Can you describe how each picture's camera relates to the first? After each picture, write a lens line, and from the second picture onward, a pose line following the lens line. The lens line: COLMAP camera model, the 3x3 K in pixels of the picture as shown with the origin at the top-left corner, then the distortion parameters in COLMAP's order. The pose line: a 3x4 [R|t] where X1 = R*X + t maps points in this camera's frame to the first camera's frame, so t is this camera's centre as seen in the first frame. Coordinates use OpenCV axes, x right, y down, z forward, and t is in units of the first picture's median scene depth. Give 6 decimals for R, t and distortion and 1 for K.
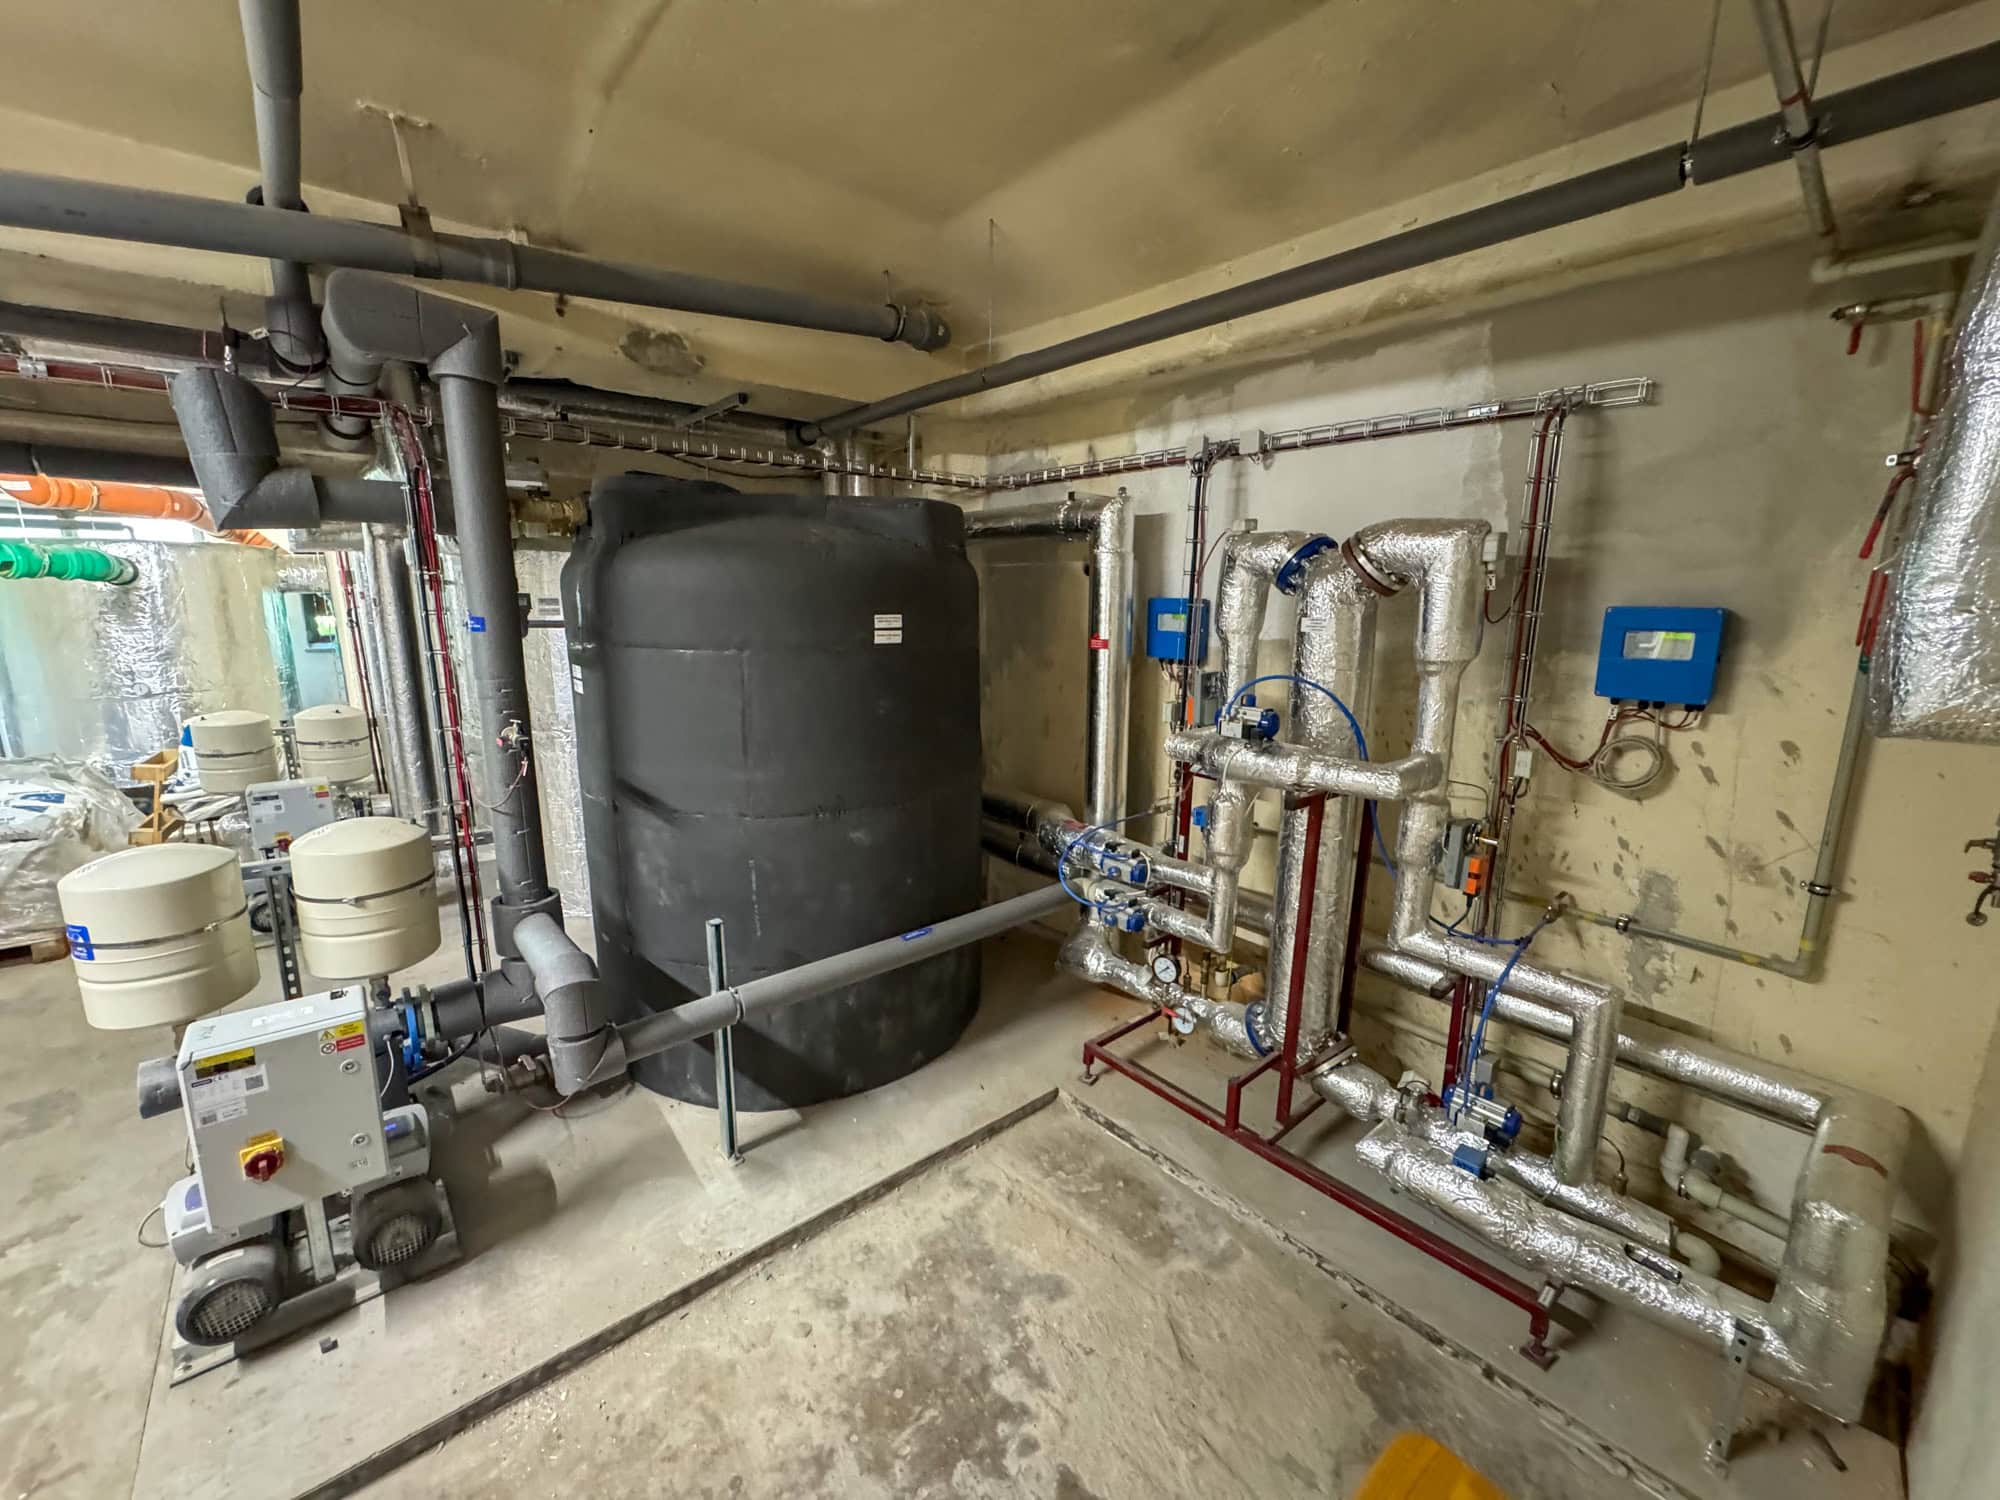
lens RADIAL K [[794.8, 0, 988.5], [0, 794.8, 748.7], [0, 0, 1]] dist [-0.012150, 0.000200]
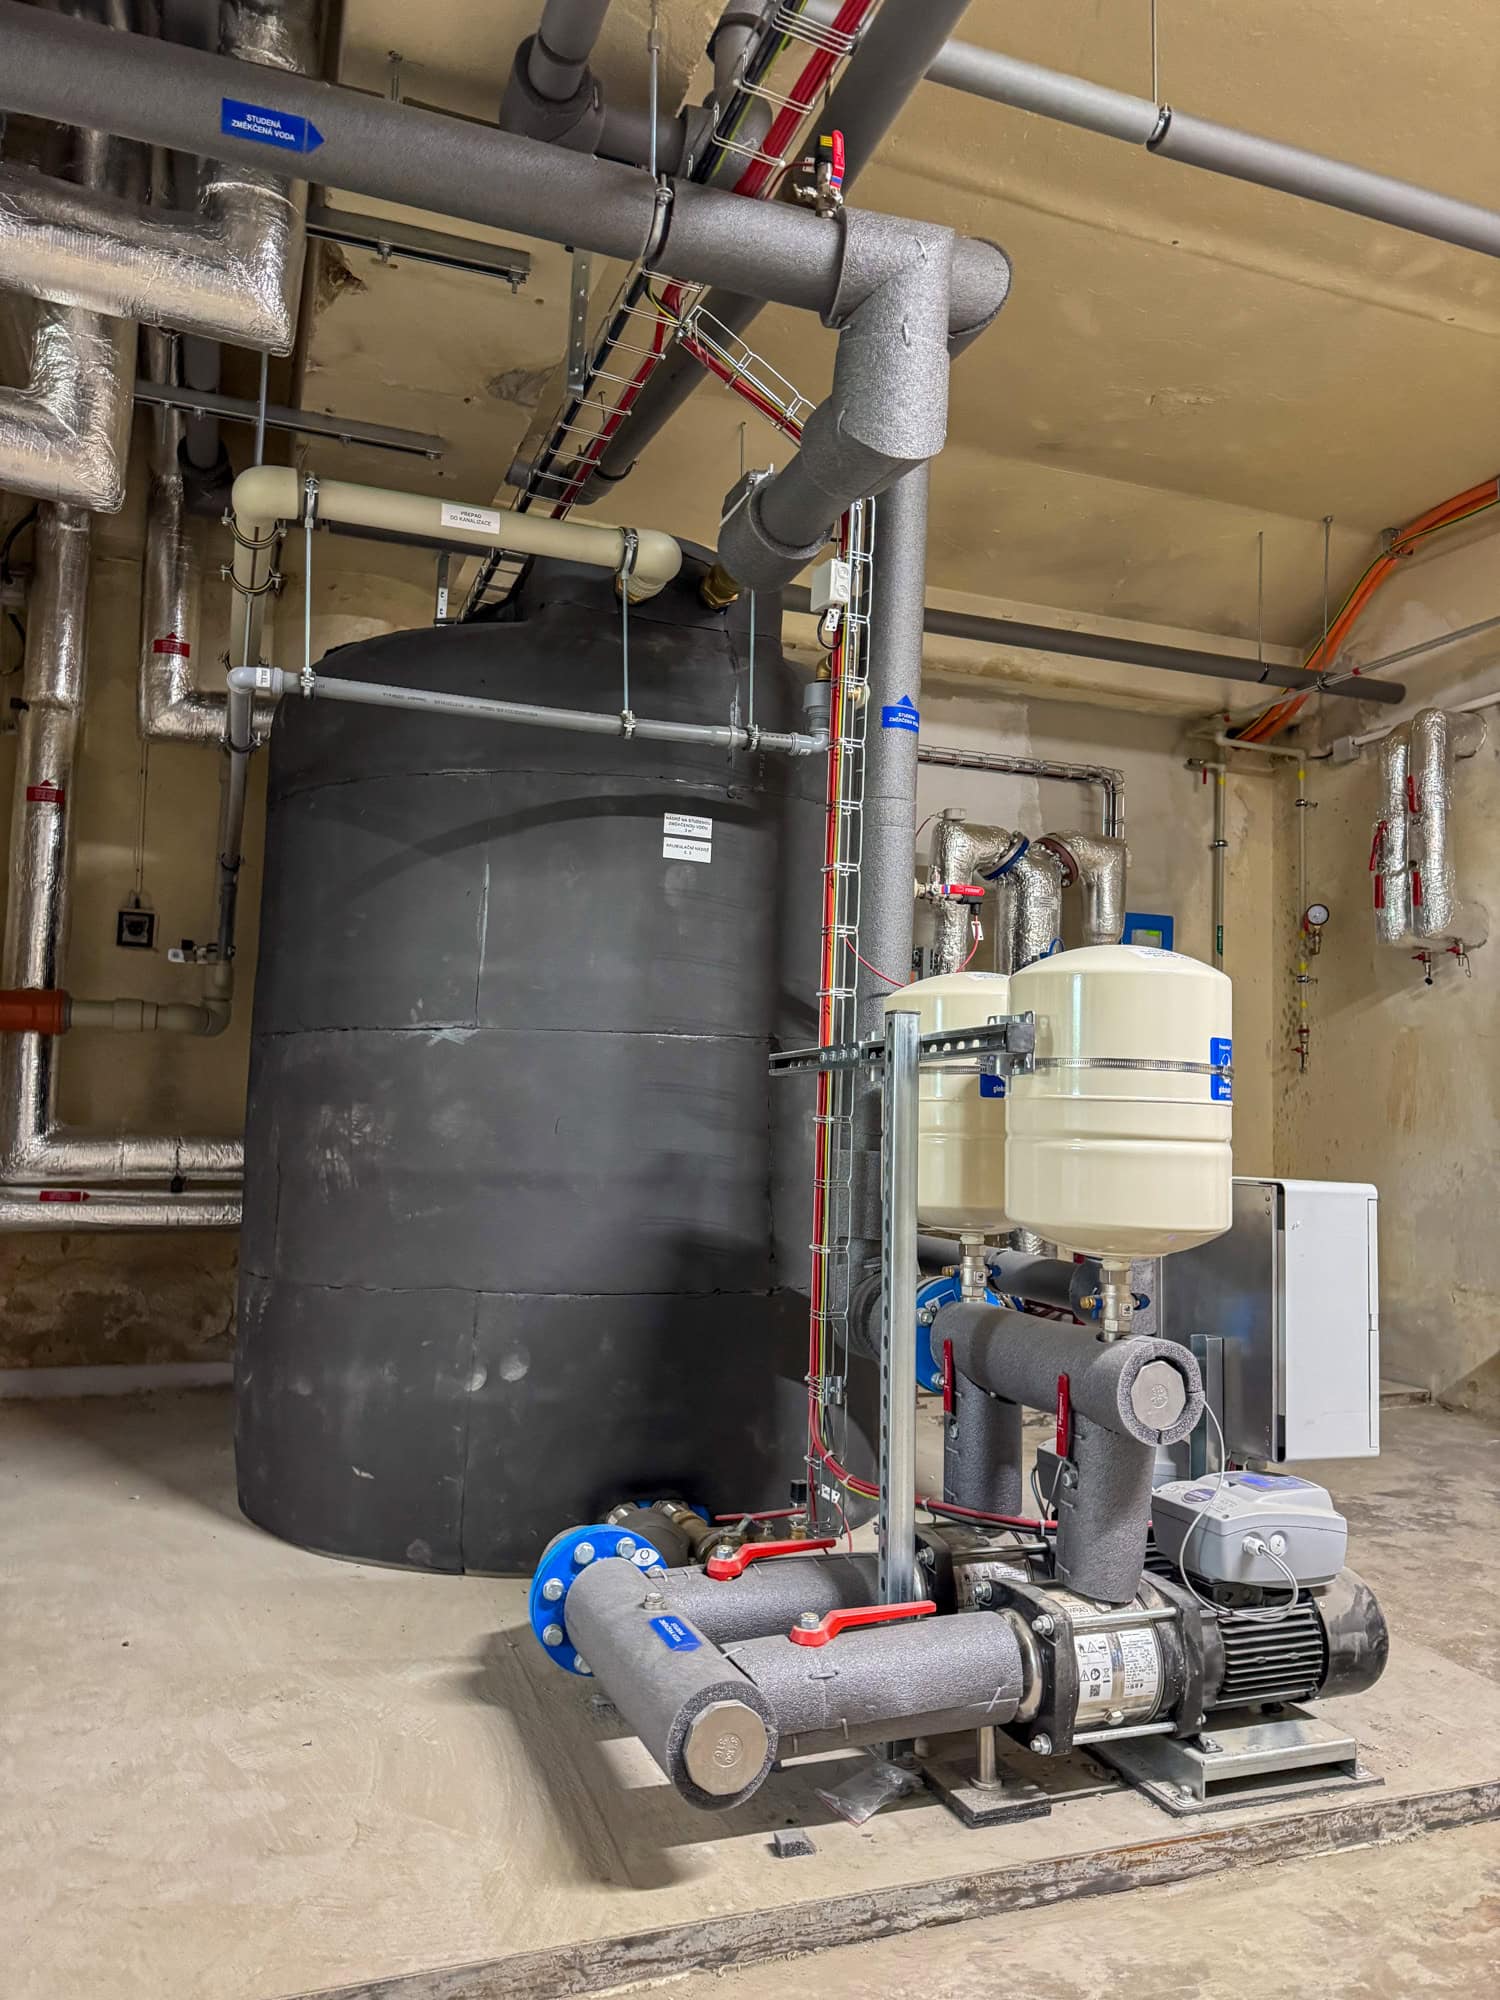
lens RADIAL K [[1419.6, 0, 748.1], [0, 1419.6, 999.9], [0, 0, 1]] dist [0.031907, -0.040674]
pose [[0.337619, 0.080301, 0.937851, -1.839196], [0.157415, 0.977506, -0.140365, 0.231928], [-0.928027, 0.195022, 0.317384, 0.788906]]
